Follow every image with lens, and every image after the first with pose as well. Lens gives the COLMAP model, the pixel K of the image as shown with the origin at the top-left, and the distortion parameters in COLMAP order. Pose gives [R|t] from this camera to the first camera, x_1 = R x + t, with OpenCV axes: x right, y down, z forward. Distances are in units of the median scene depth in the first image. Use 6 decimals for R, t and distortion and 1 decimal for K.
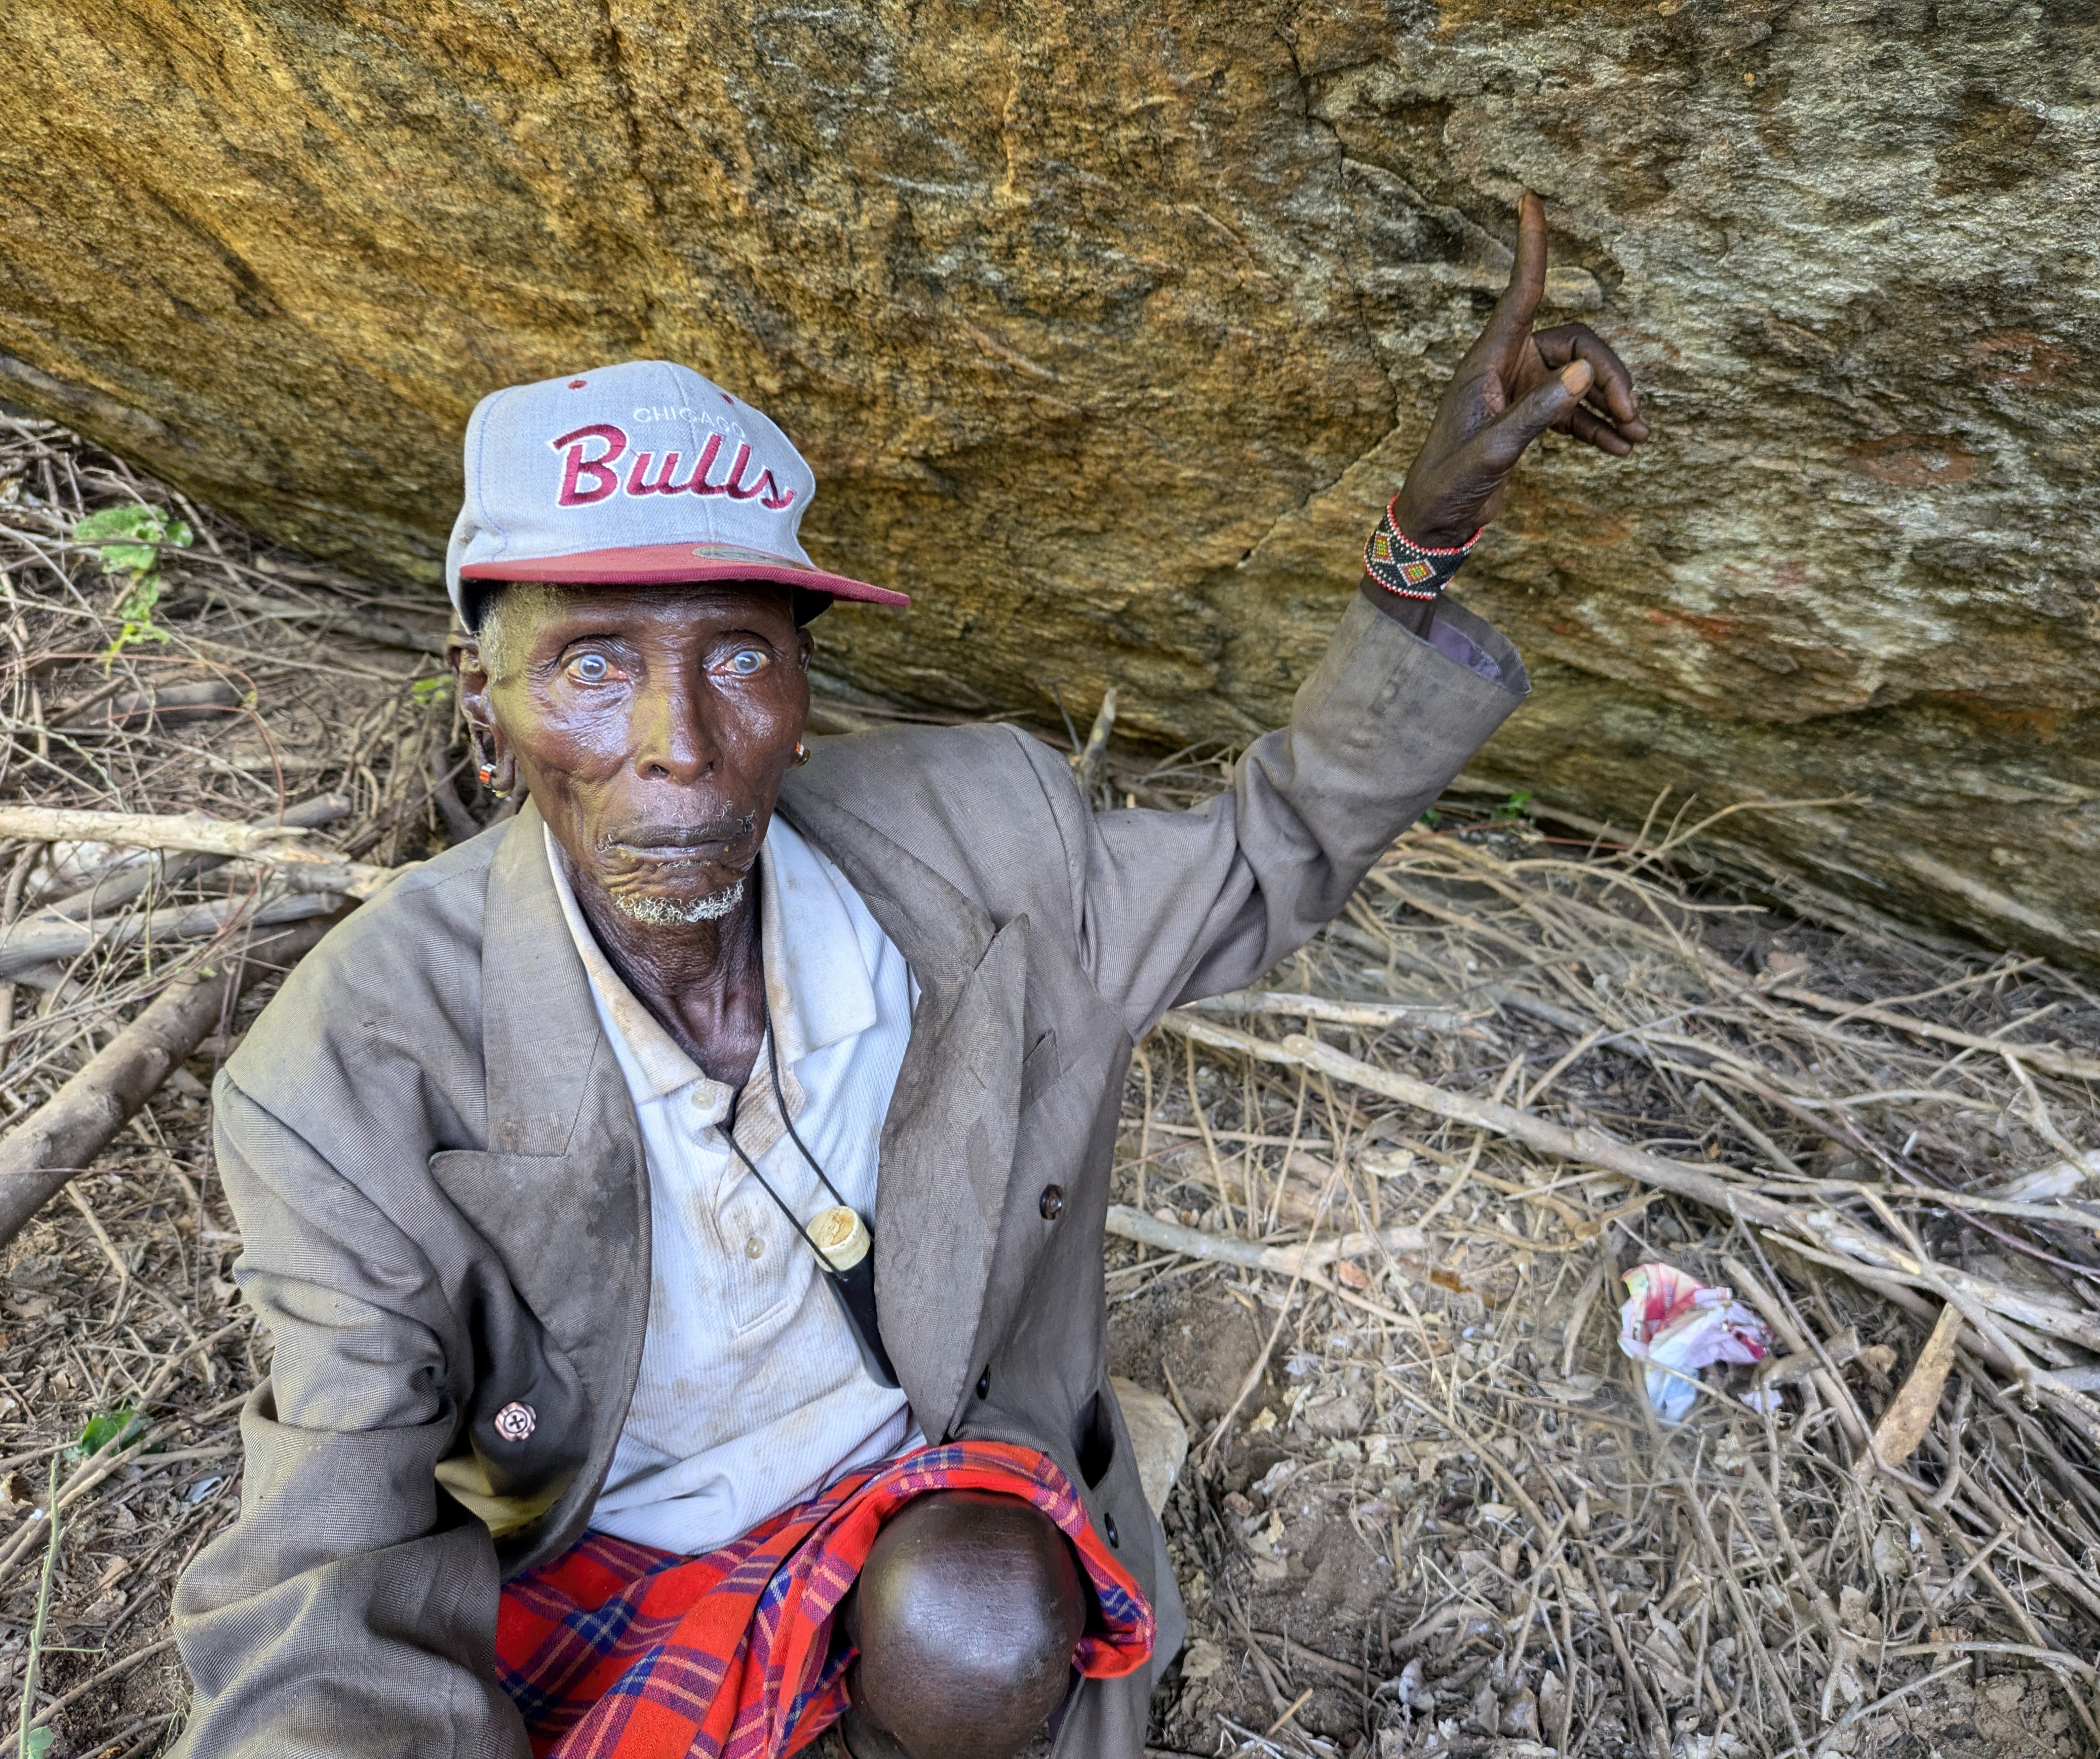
lens RADIAL K [[1734.4, 0, 1050.6], [0, 1734.4, 879.4], [0, 0, 1]] dist [-0.001255, -0.002486]
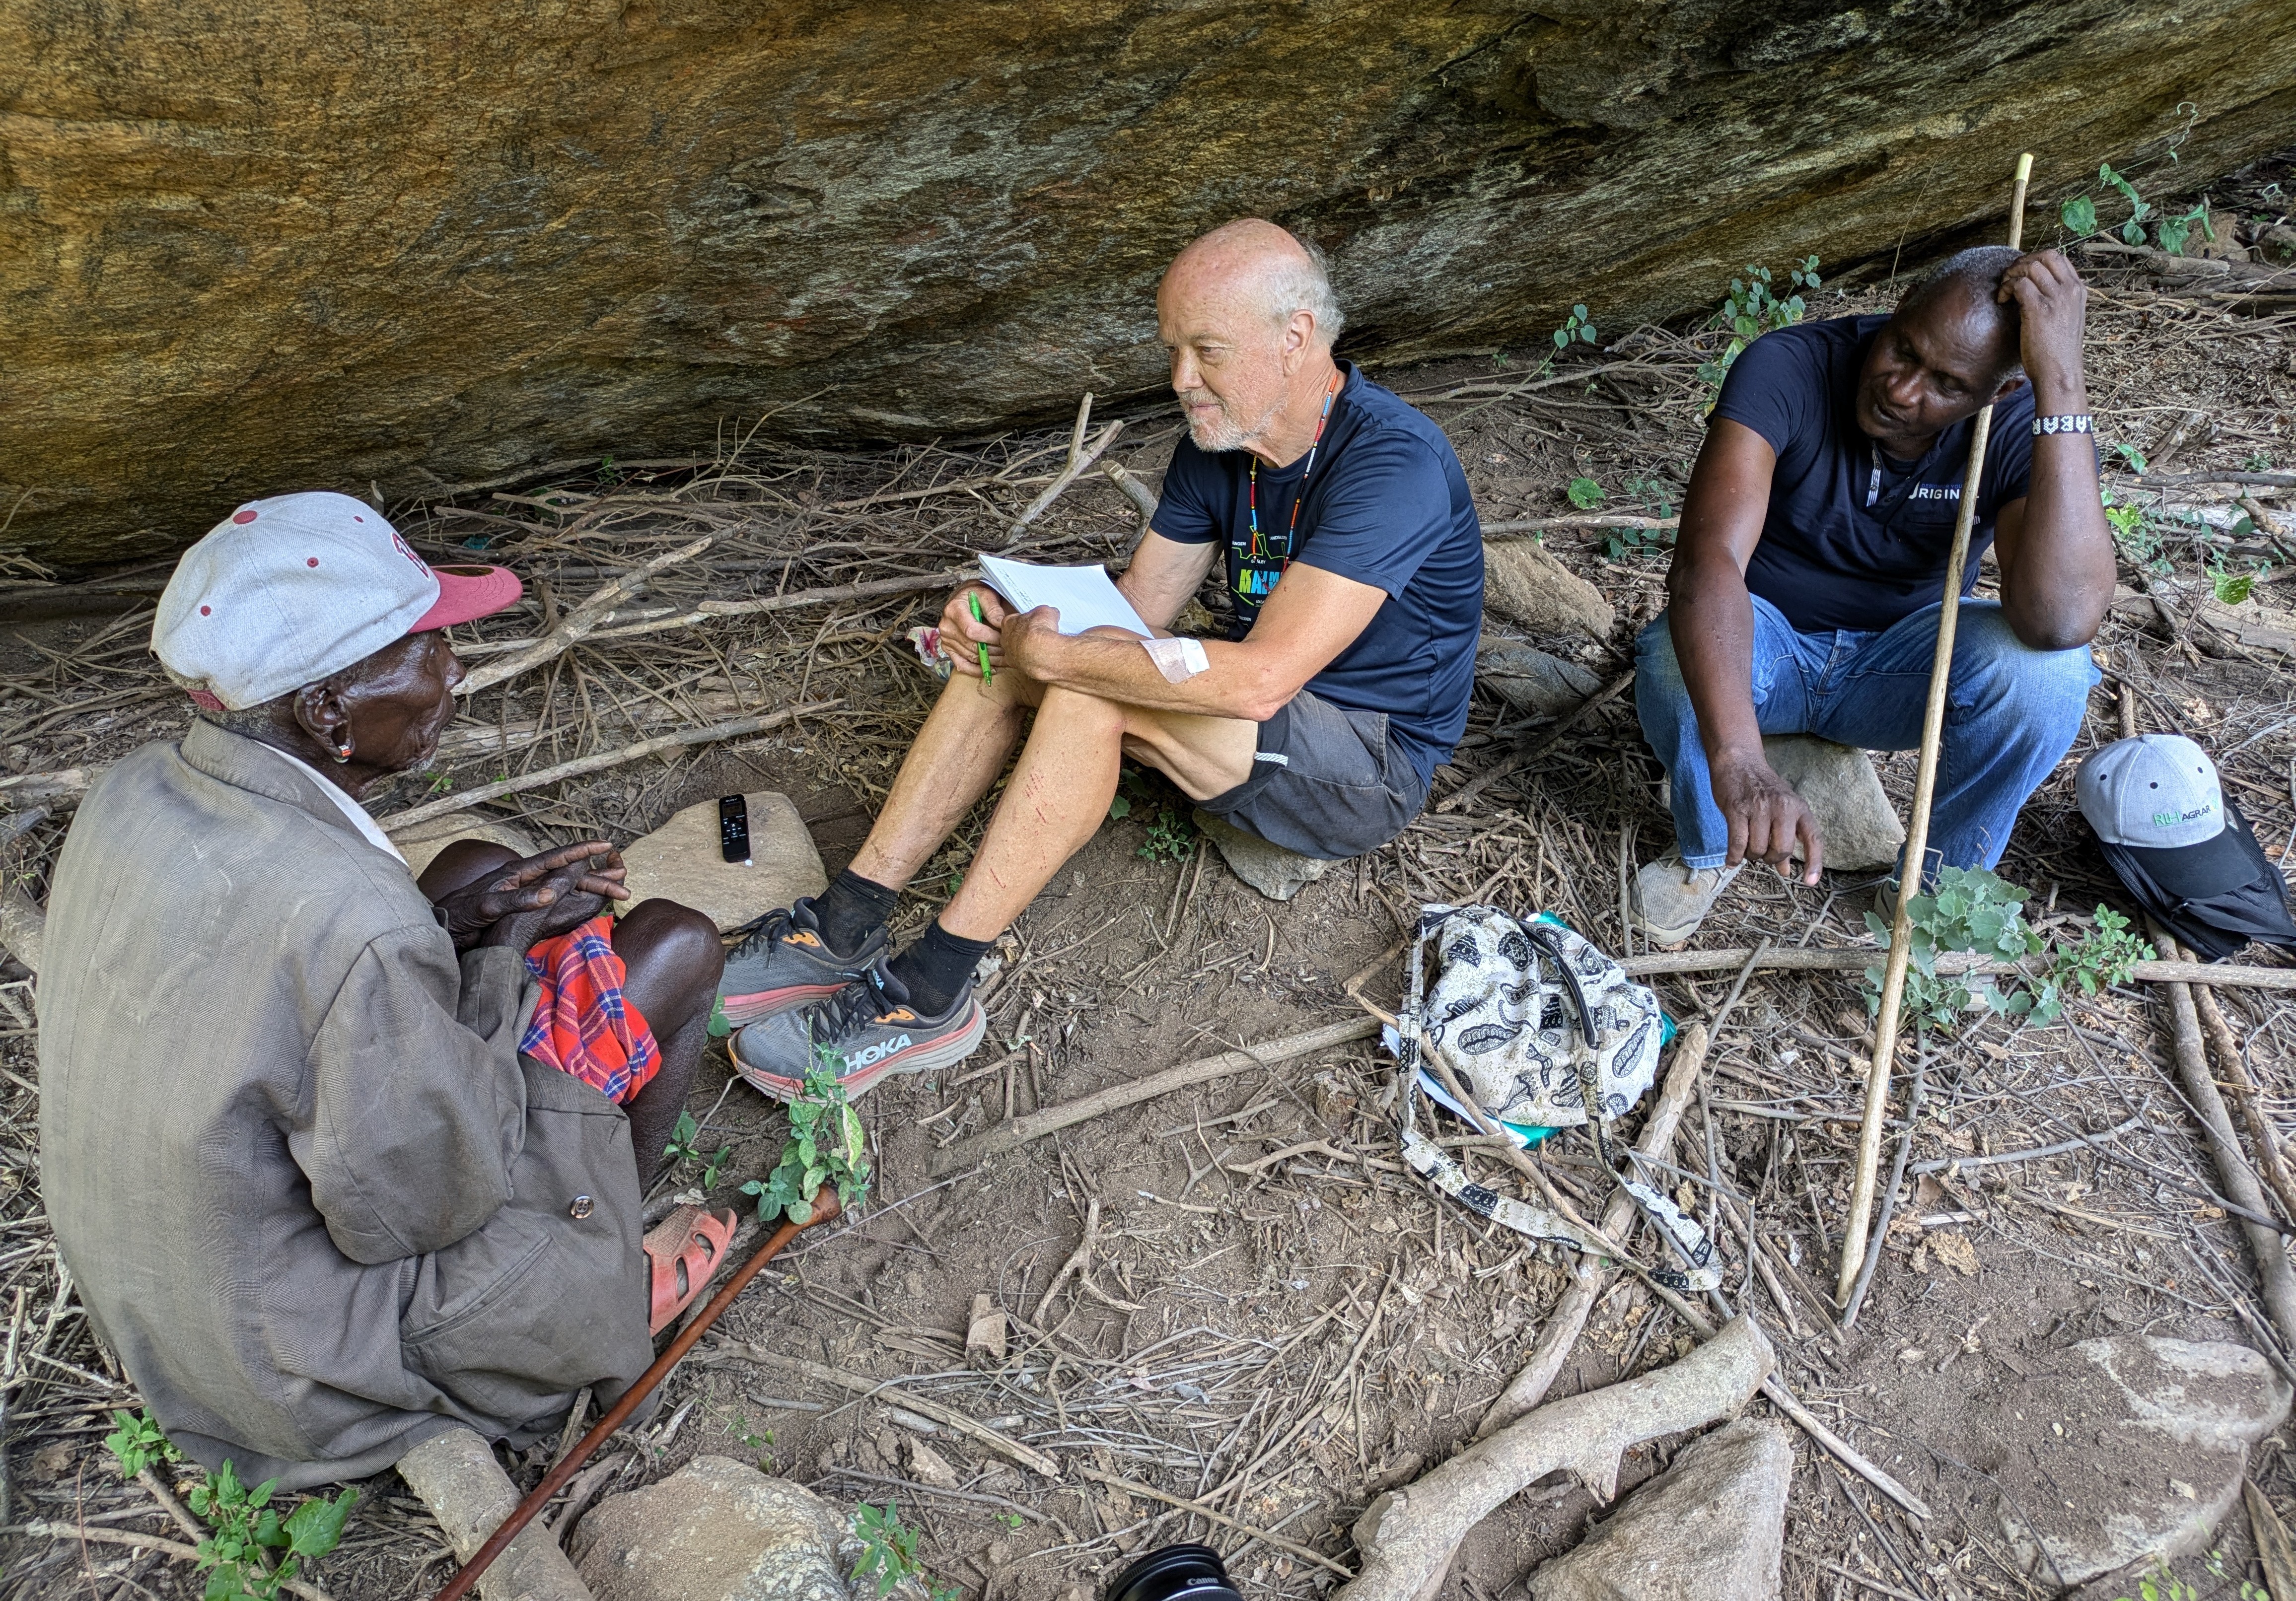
lens RADIAL K [[1723.7, 0, 1147.8], [0, 1723.7, 800.2], [0, 0, 1]] dist [-0.001458, -0.000281]
pose [[0.640858, -0.461677, 0.613314, -0.878680], [0.354641, 0.886629, 0.296849, -0.116412], [-0.680830, 0.027268, 0.731933, -0.728191]]
